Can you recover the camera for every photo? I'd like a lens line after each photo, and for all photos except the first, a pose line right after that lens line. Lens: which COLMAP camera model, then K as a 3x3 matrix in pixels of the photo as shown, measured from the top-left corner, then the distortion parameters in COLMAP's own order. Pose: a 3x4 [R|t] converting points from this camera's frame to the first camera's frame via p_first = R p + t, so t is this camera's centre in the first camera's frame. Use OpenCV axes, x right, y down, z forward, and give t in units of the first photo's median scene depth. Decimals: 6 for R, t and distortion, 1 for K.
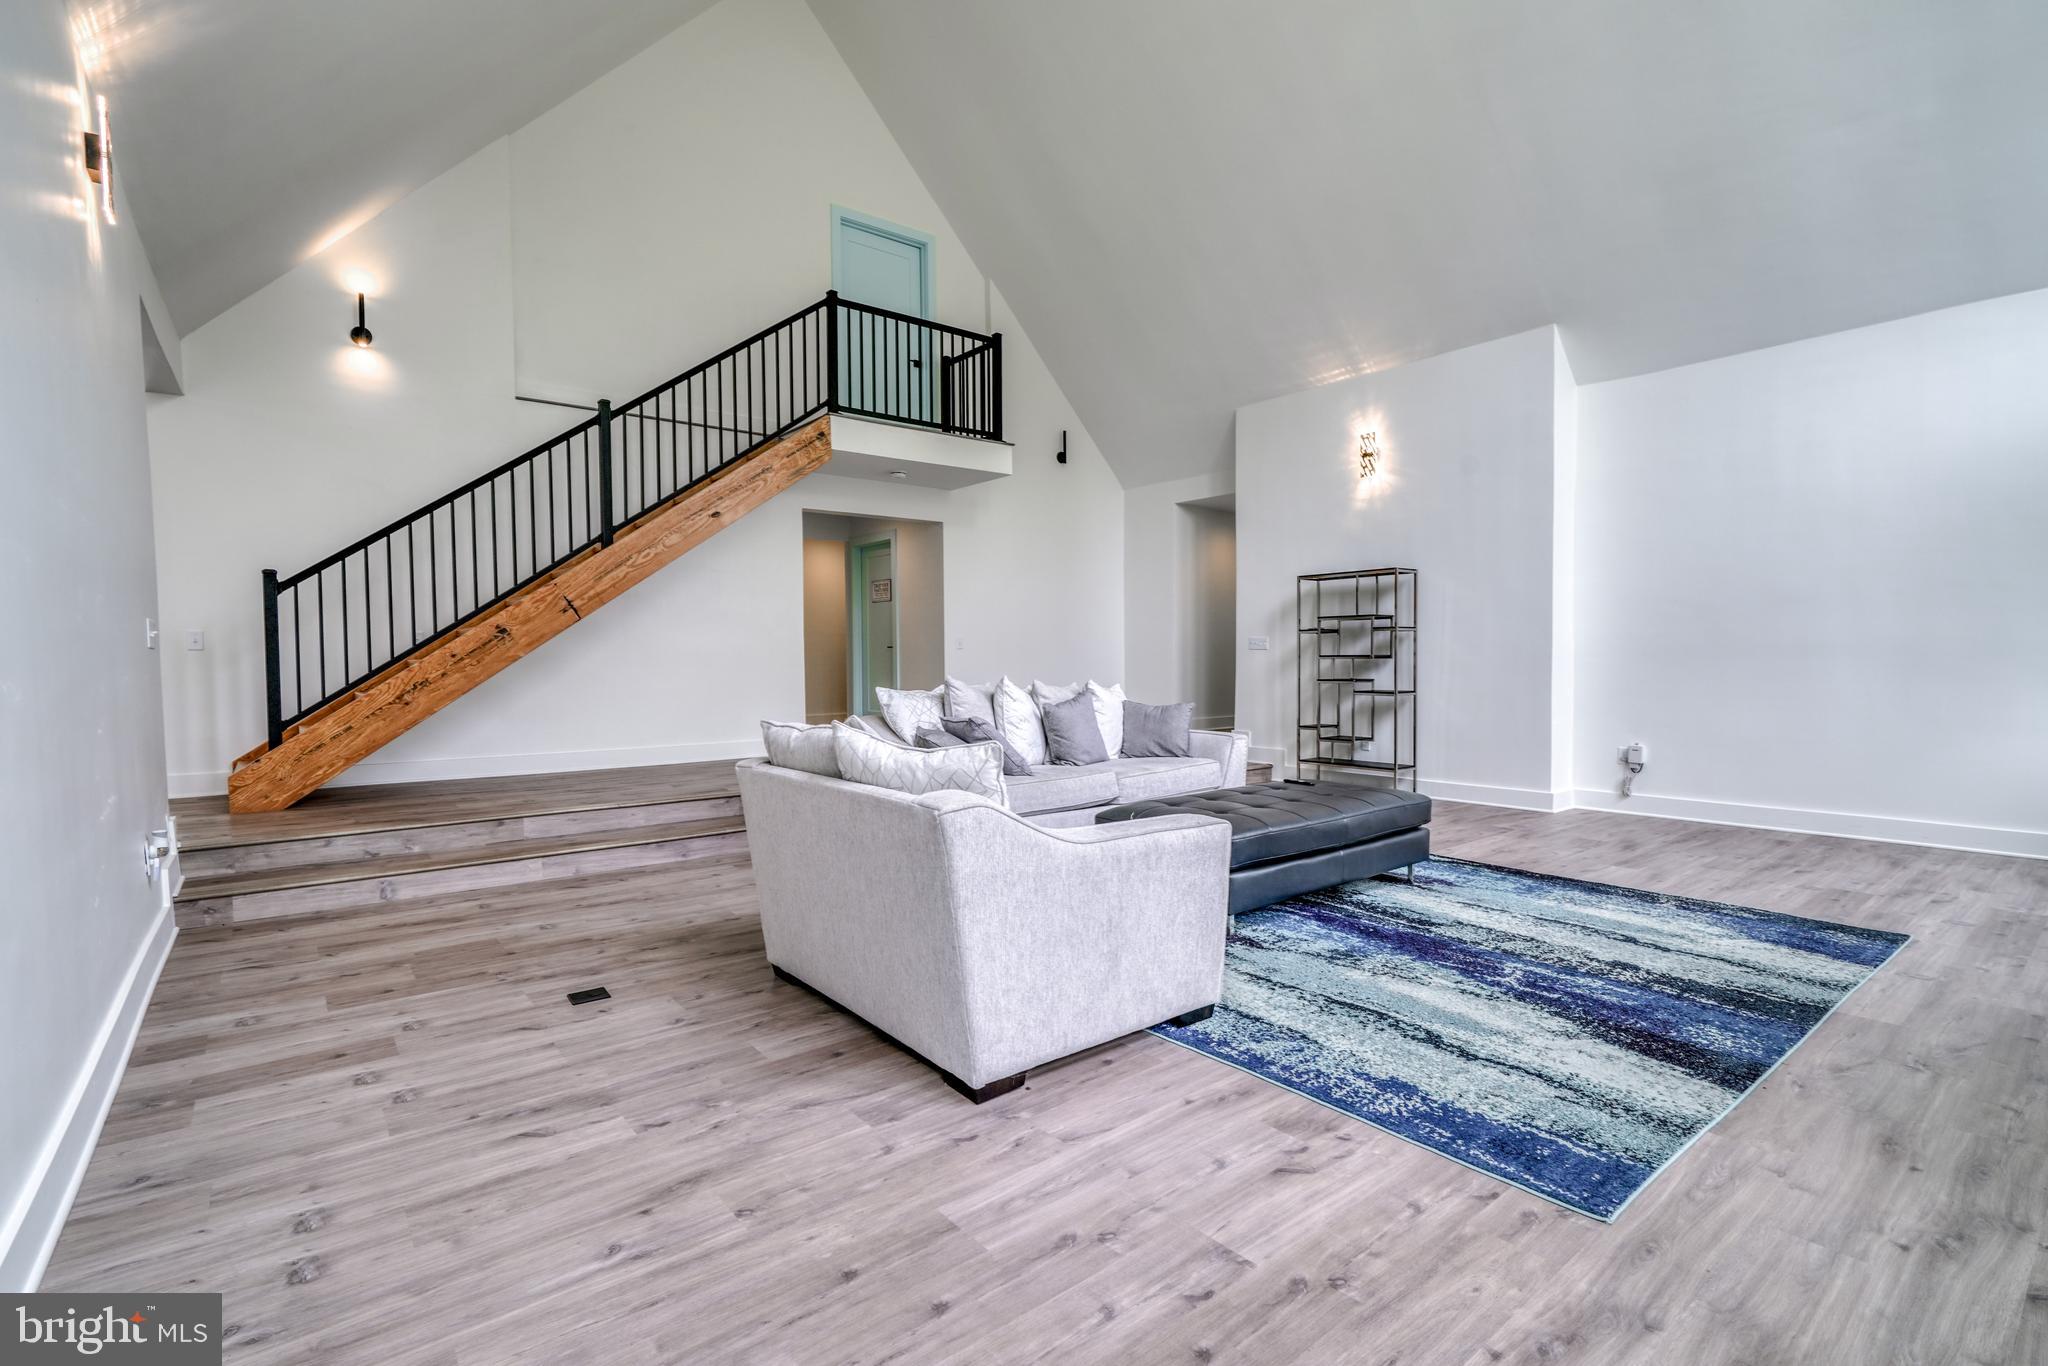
lens RADIAL K [[932.3, 0, 1014.5], [0, 932.3, 685.0], [0, 0, 1]] dist [-0.011366, 0.005706]
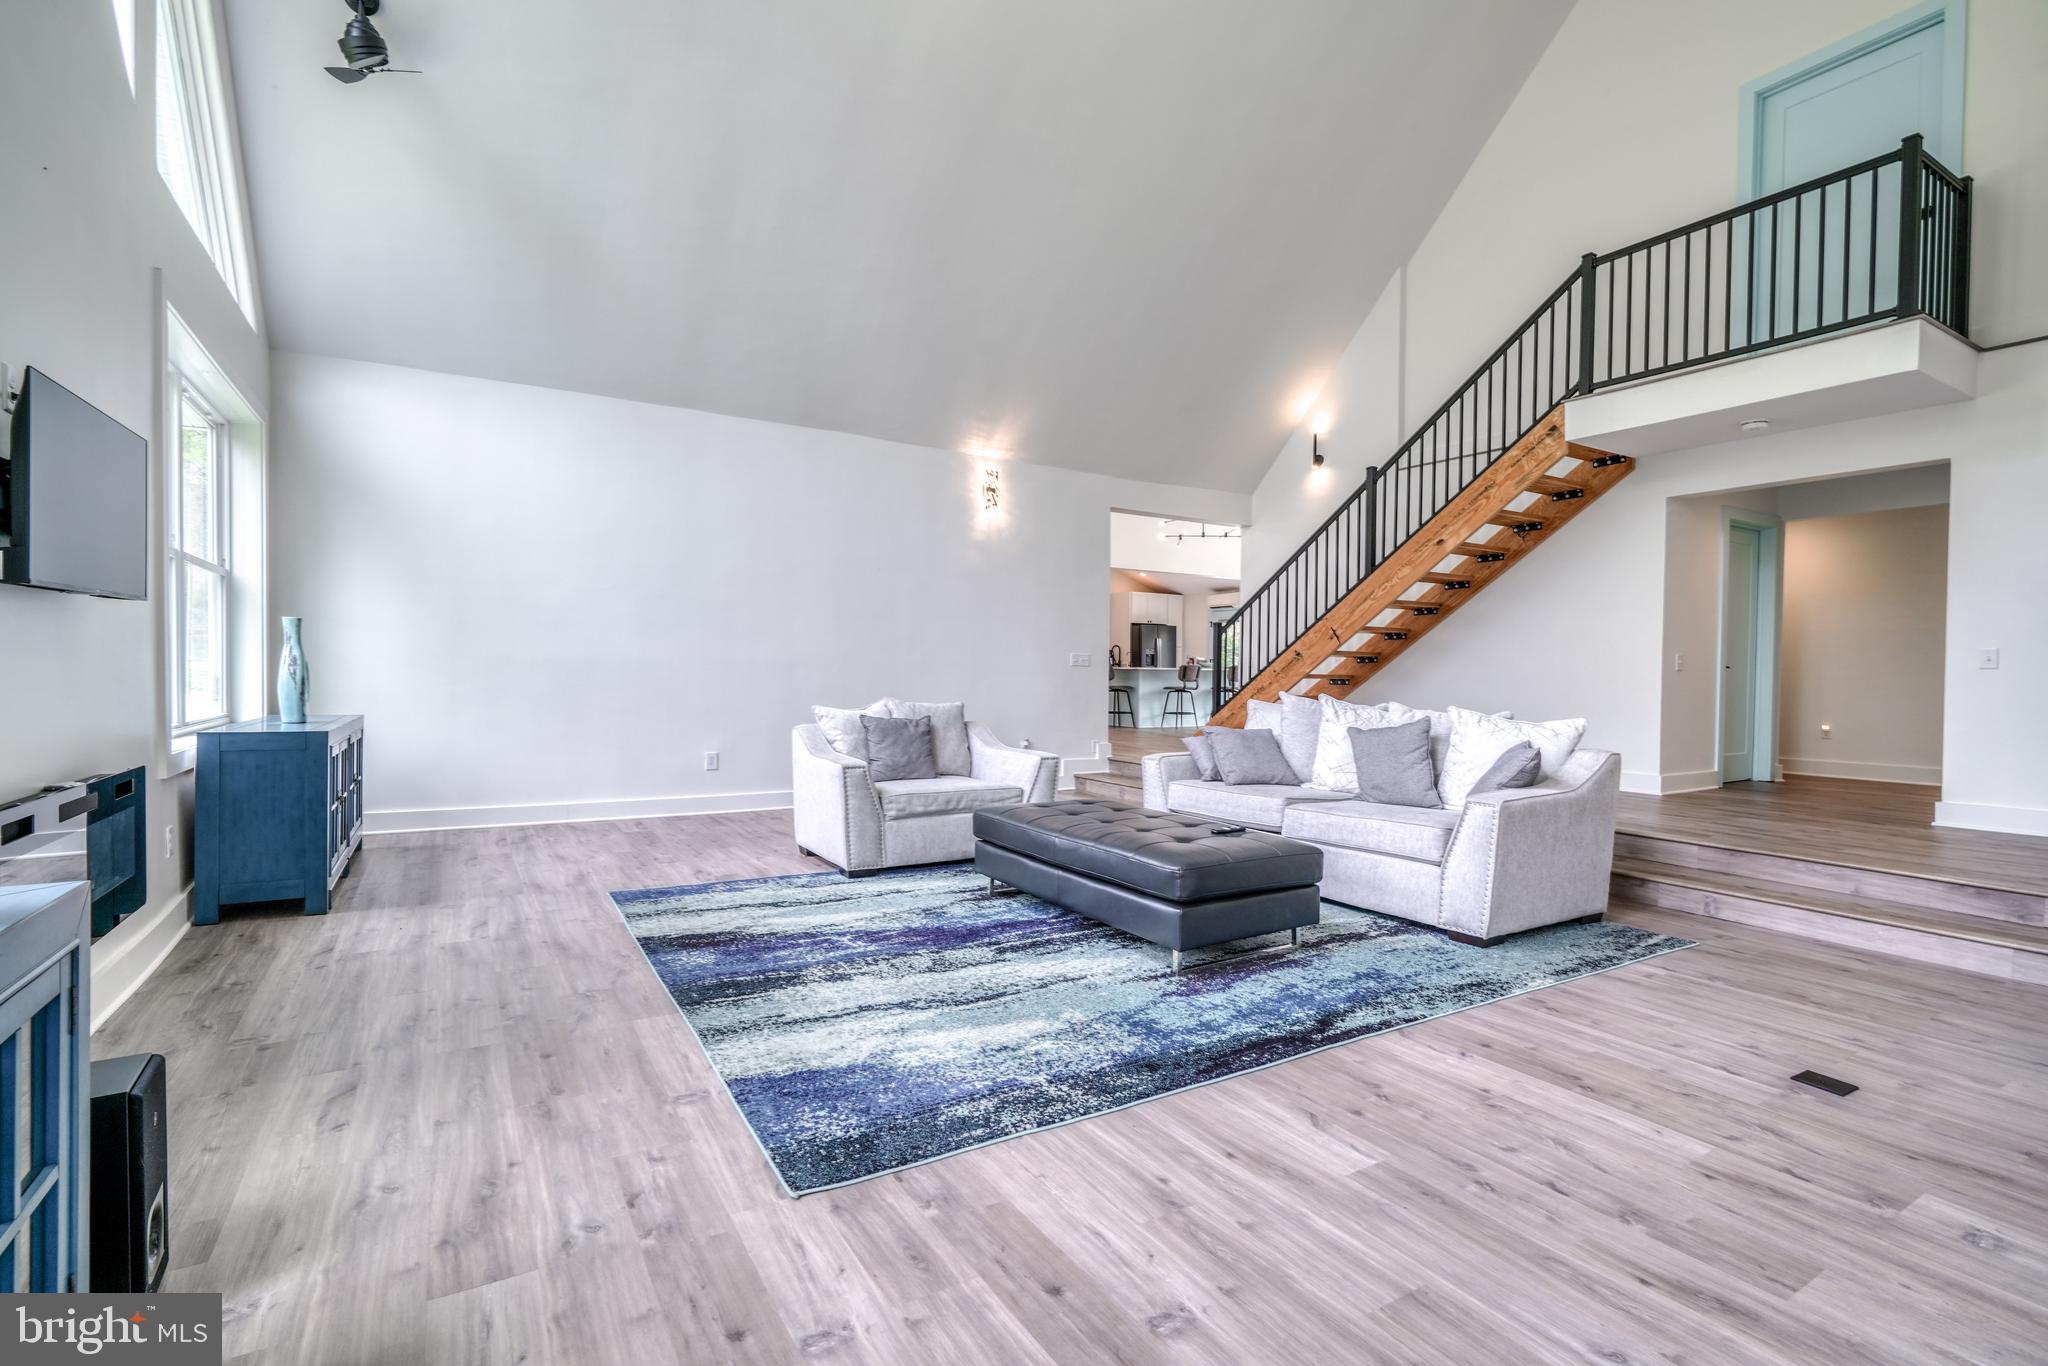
lens RADIAL K [[932.3, 0, 1000.6], [0, 932.3, 694.5], [0, 0, 1]] dist [-0.011366, 0.005706]
pose [[-0.137497, 0.030237, -0.990041, 1.546250], [-0.040529, 0.998525, 0.036125, -0.049197], [0.989673, 0.045092, -0.136069, 1.232881]]
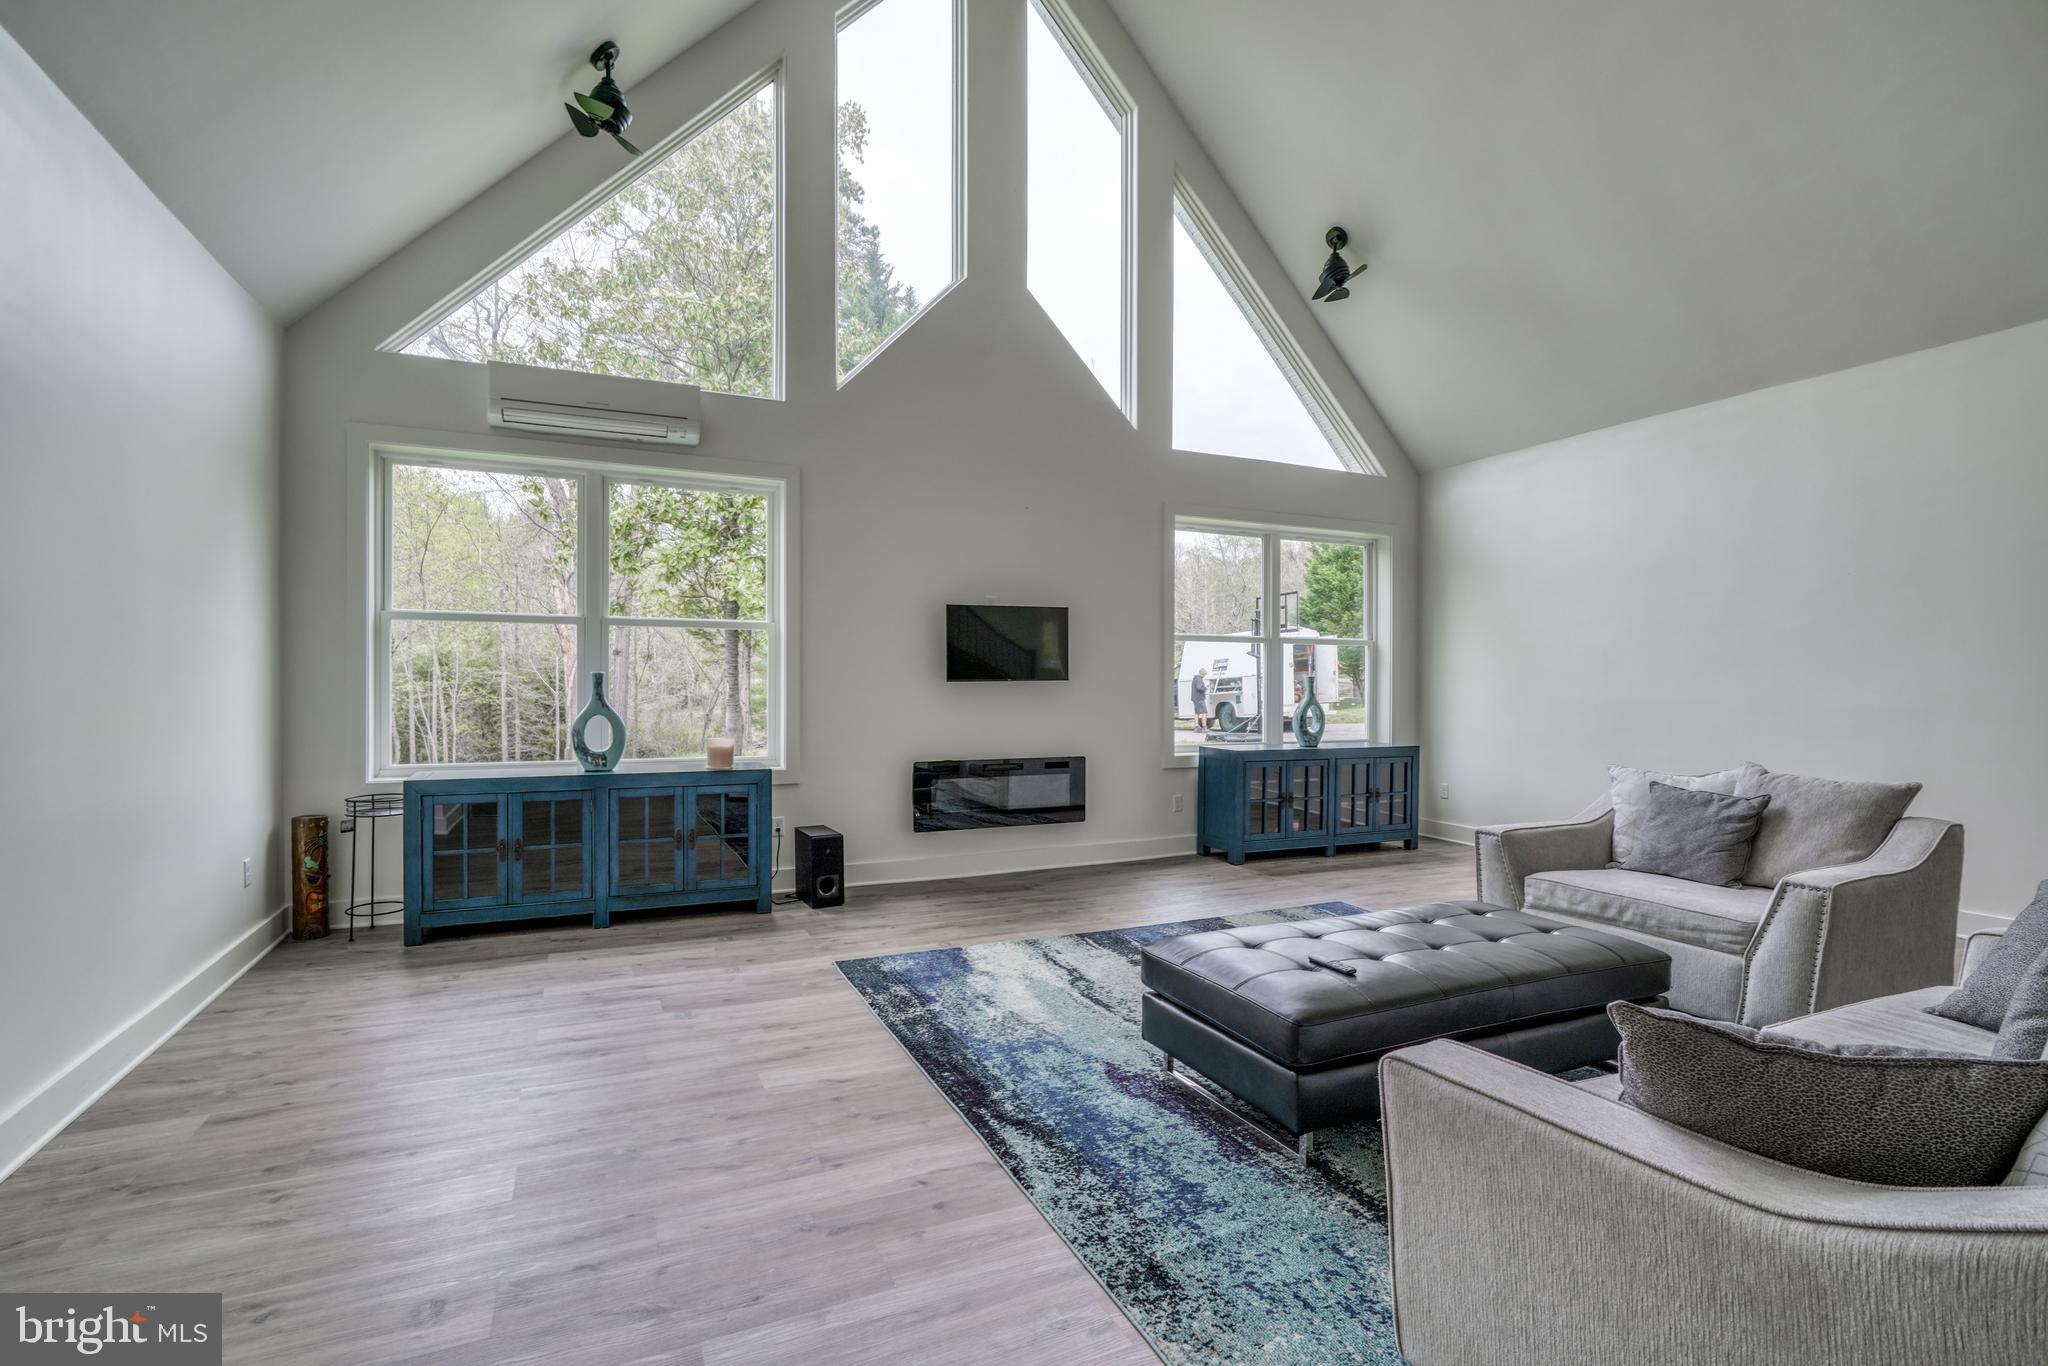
lens RADIAL K [[932.3, 0, 1008.4], [0, 932.3, 689.3], [0, 0, 1]] dist [-0.011366, 0.005706]
pose [[-0.968512, 0.002780, 0.248951, 0.479918], [0.010986, 0.999441, 0.031582, -0.114170], [-0.248724, 0.033322, -0.968001, 2.165985]]
